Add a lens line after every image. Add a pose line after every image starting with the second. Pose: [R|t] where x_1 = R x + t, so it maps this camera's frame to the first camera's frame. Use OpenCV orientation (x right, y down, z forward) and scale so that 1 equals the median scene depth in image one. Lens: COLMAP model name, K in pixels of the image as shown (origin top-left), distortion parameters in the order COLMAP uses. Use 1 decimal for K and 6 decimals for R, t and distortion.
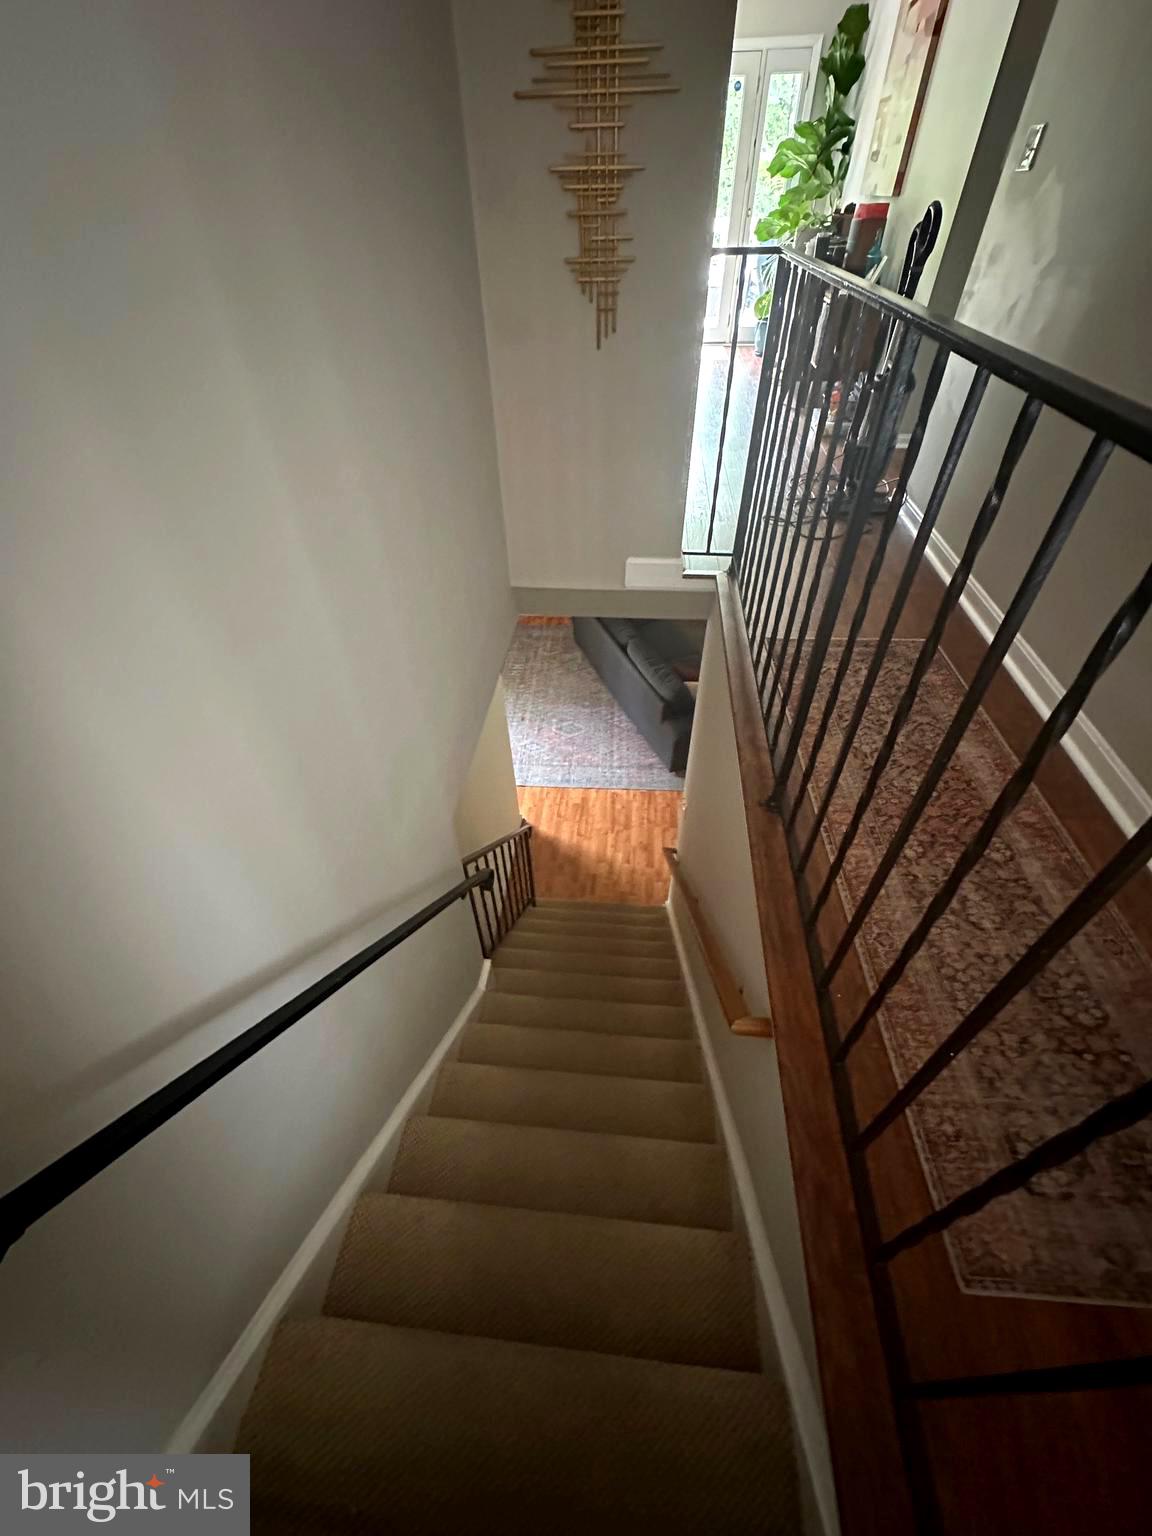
lens RADIAL K [[616.3, 0, 576.0], [0, 616.3, 768.0], [0, 0, 1]] dist [-0.002840, -0.000075]
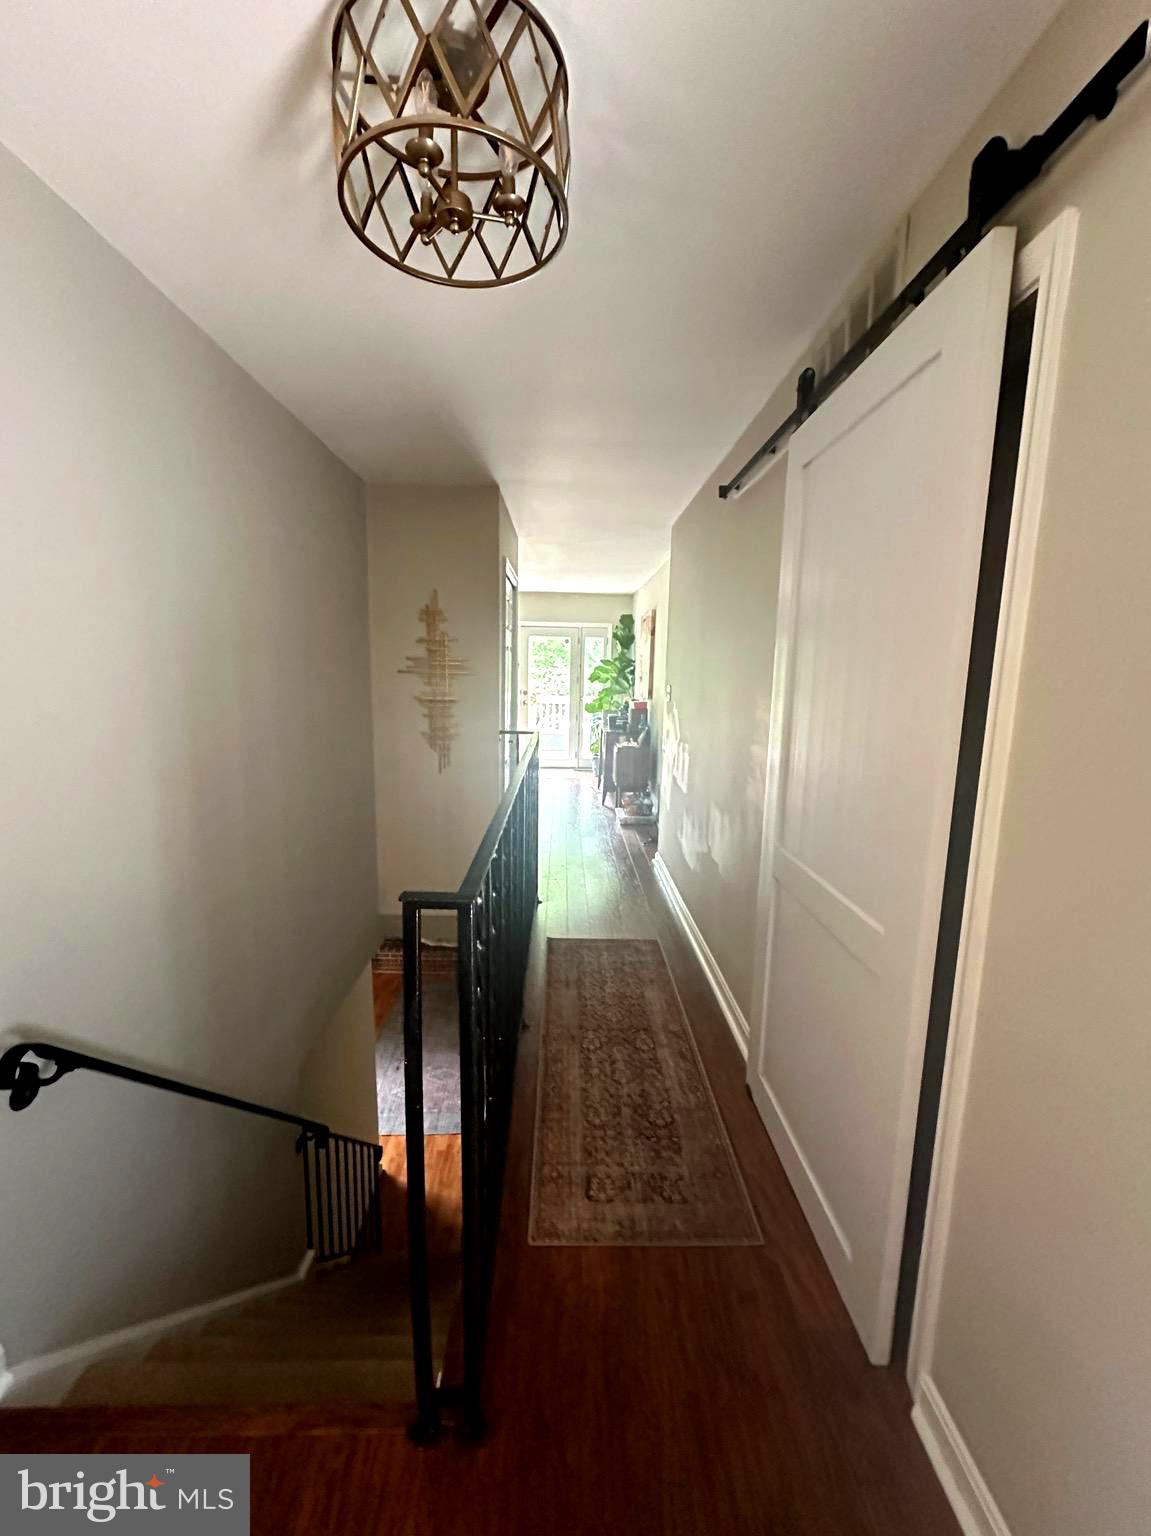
lens RADIAL K [[630.0, 0, 575.5], [0, 630.0, 768.0], [0, 0, 1]] dist [0.069884, 0.000013]
pose [[0.993897, 0.022758, 0.107935, 0.243357], [0.041377, 0.830124, -0.556041, 0.353815], [-0.102253, 0.557114, 0.824117, -0.578162]]
